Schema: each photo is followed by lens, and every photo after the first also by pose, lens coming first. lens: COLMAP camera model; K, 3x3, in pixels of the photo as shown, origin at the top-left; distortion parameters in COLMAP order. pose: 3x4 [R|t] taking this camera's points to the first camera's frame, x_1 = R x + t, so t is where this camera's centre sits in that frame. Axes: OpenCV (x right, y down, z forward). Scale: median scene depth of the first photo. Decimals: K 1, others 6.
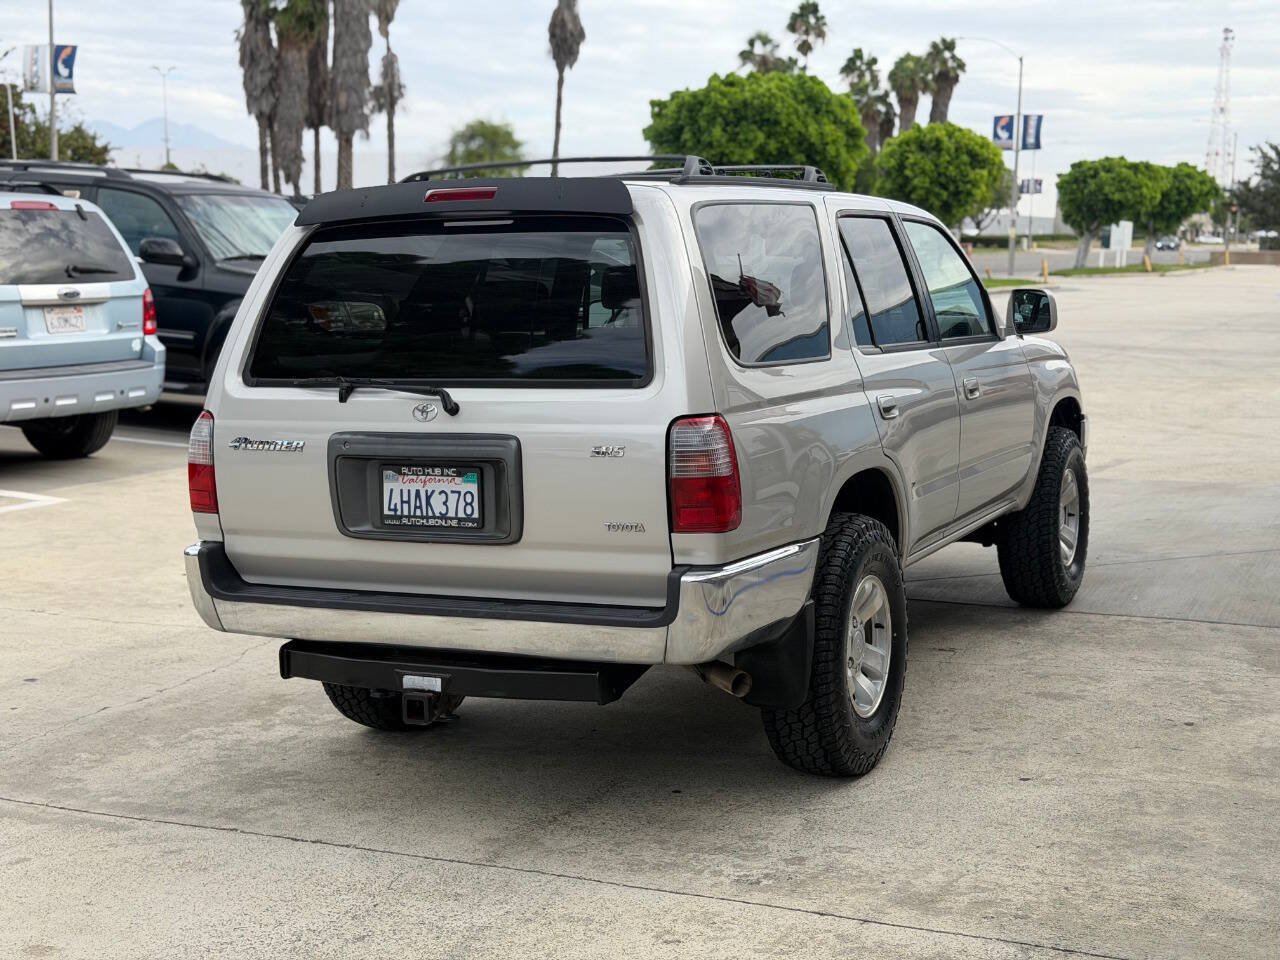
lens RADIAL K [[1773.6, 0, 637.1], [0, 1773.6, 497.1], [0, 0, 1]] dist [0.198459, -0.431631]
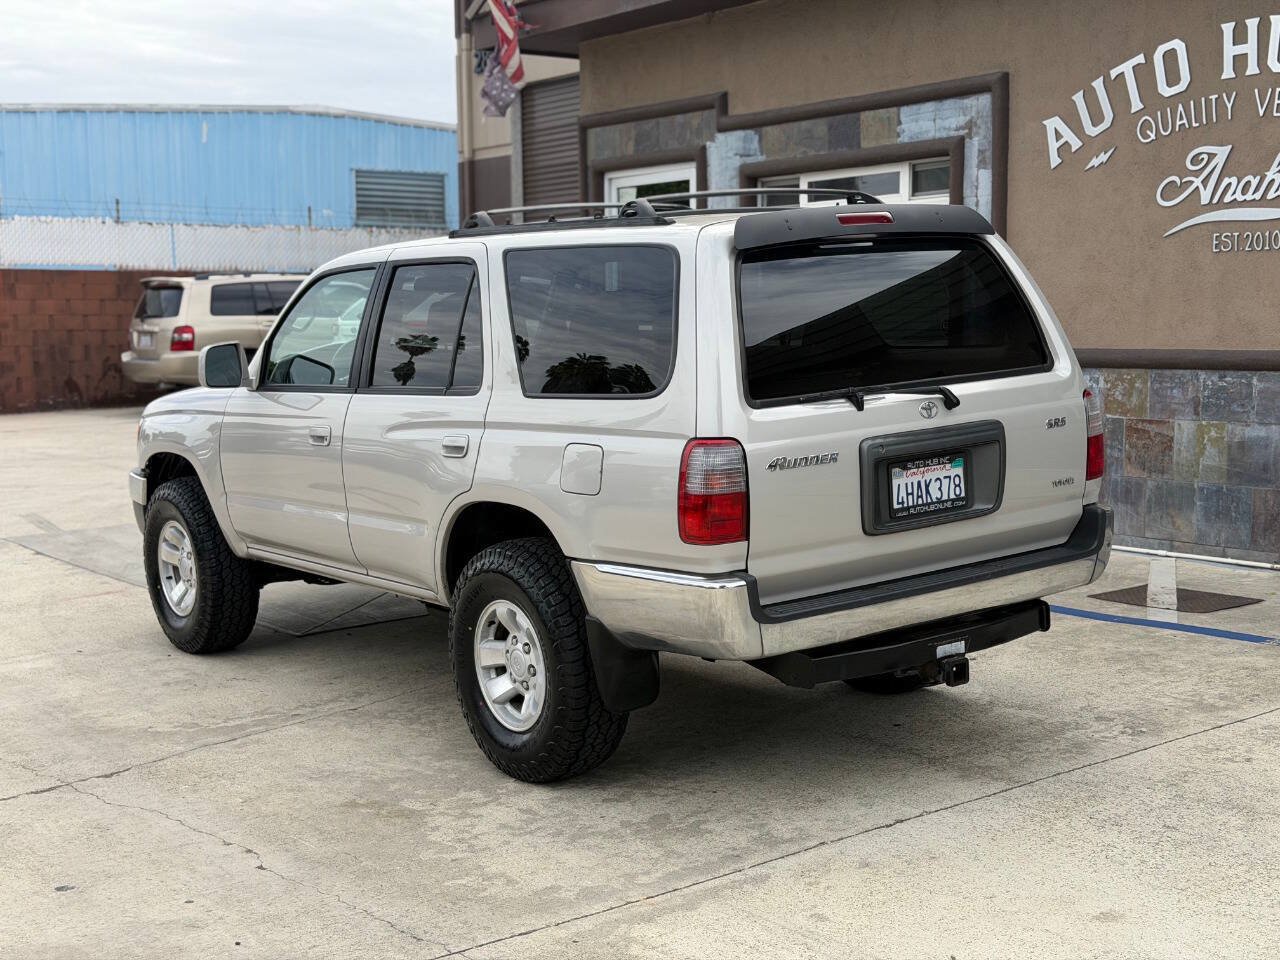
lens RADIAL K [[1773.6, 0, 637.1], [0, 1773.6, 497.1], [0, 0, 1]] dist [0.198459, -0.431631]
pose [[0.477998, -0.115999, 0.870668, -0.144133], [0.151716, 0.987246, 0.048238, -0.009124], [-0.865159, 0.109037, 0.489501, 0.074063]]
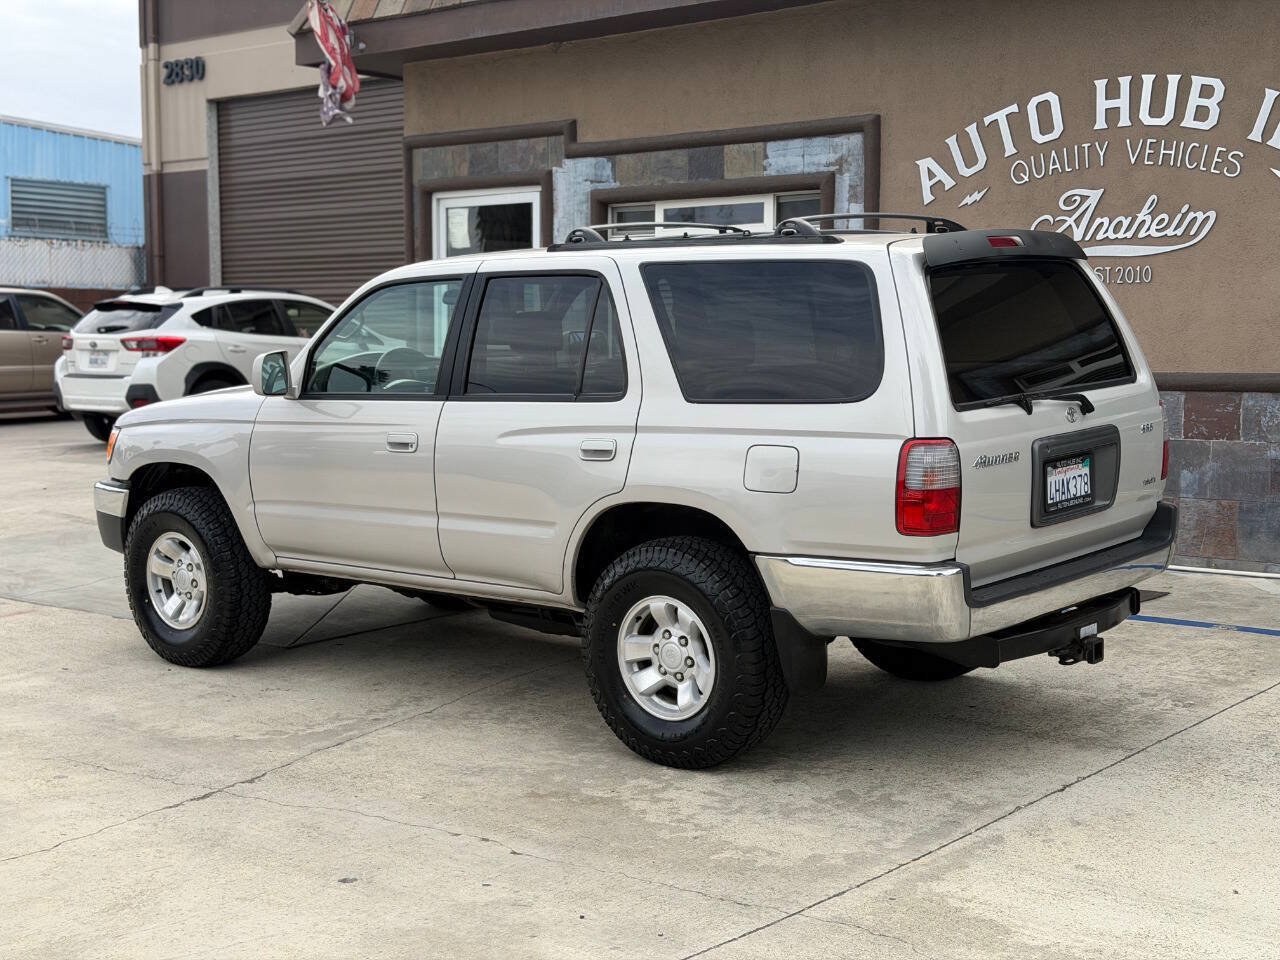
lens RADIAL K [[1773.6, 0, 637.1], [0, 1773.6, 497.1], [0, 0, 1]] dist [0.198459, -0.431631]
pose [[0.260003, -0.104660, 0.959919, -0.170142], [0.145674, 0.986982, 0.068153, -0.014579], [-0.954556, 0.122115, 0.271864, 0.115366]]
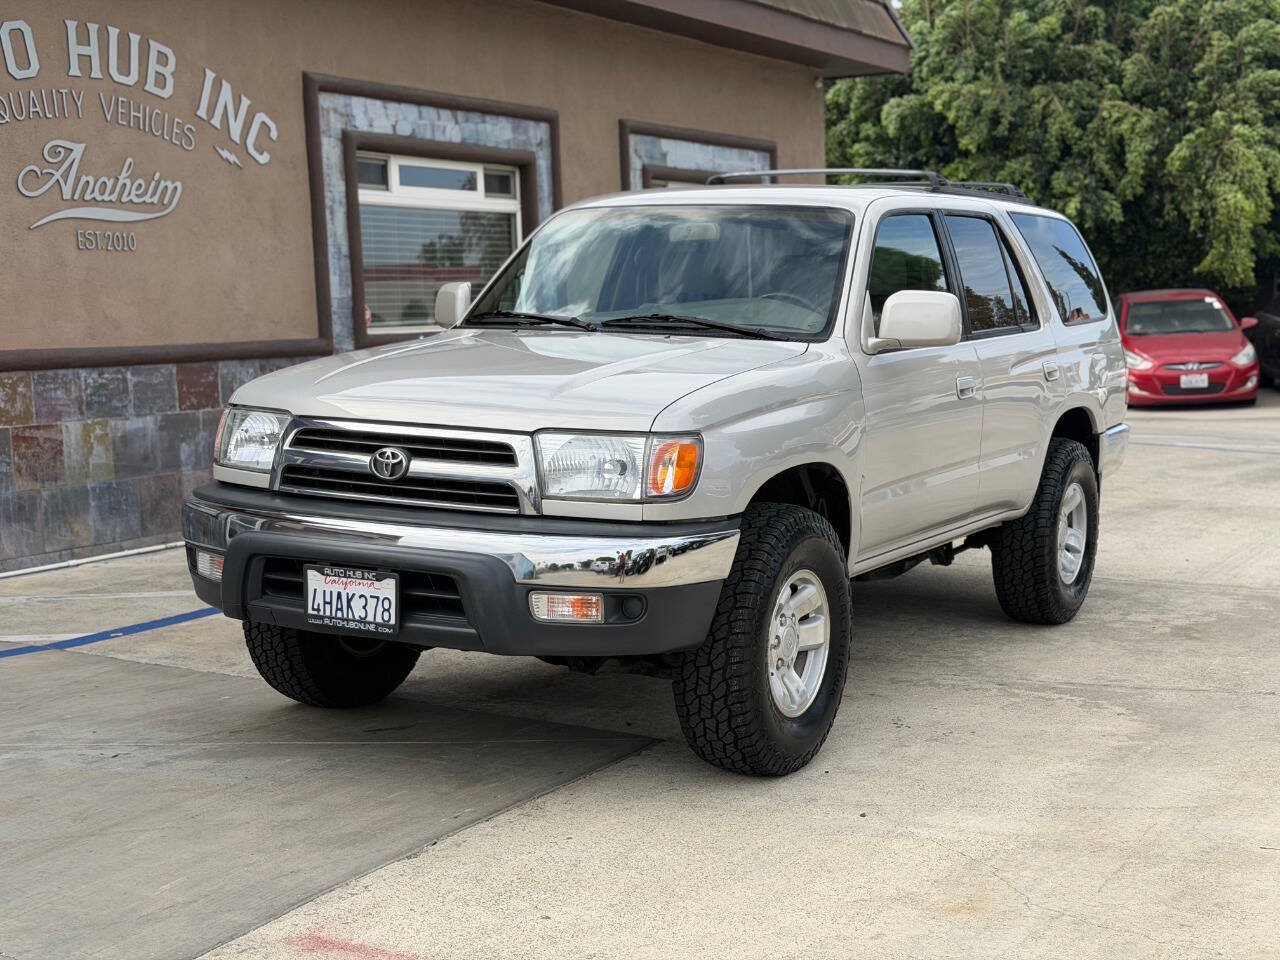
lens RADIAL K [[1773.6, 0, 637.1], [0, 1773.6, 497.1], [0, 0, 1]] dist [0.198459, -0.431631]
pose [[-0.997062, 0.004403, 0.076473, 0.009163], [0.023346, 0.968317, 0.248631, -0.042699], [-0.072956, 0.249686, -0.965575, 0.345171]]
